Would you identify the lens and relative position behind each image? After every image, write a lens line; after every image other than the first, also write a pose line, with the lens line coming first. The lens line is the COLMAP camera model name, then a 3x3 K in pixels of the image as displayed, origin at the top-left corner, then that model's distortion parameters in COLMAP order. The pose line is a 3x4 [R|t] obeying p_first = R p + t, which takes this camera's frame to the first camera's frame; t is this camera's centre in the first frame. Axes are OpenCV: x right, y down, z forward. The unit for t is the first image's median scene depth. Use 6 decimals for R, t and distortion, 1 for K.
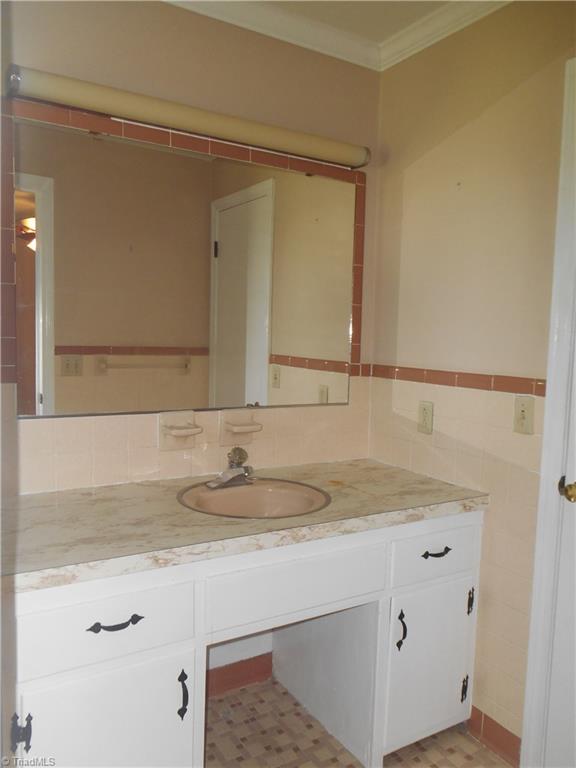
lens RADIAL K [[610.1, 0, 286.0], [0, 610.1, 382.6], [0, 0, 1]] dist [0.006497, 0.010259]
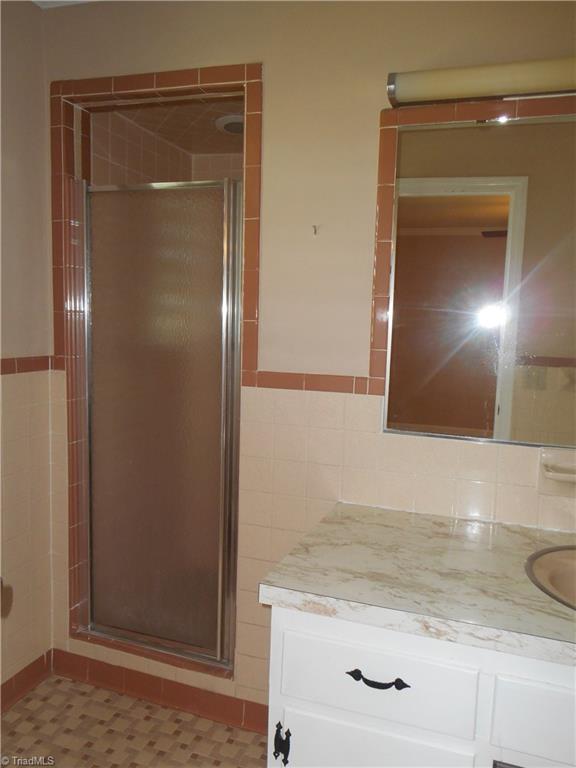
lens RADIAL K [[610.1, 0, 288.3], [0, 610.1, 385.5], [0, 0, 1]] dist [0.006497, 0.010259]
pose [[0.648873, 0.081300, -0.756541, 0.245546], [-0.080501, 0.996030, 0.037992, -0.048666], [0.756626, 0.036251, 0.652842, 0.273380]]
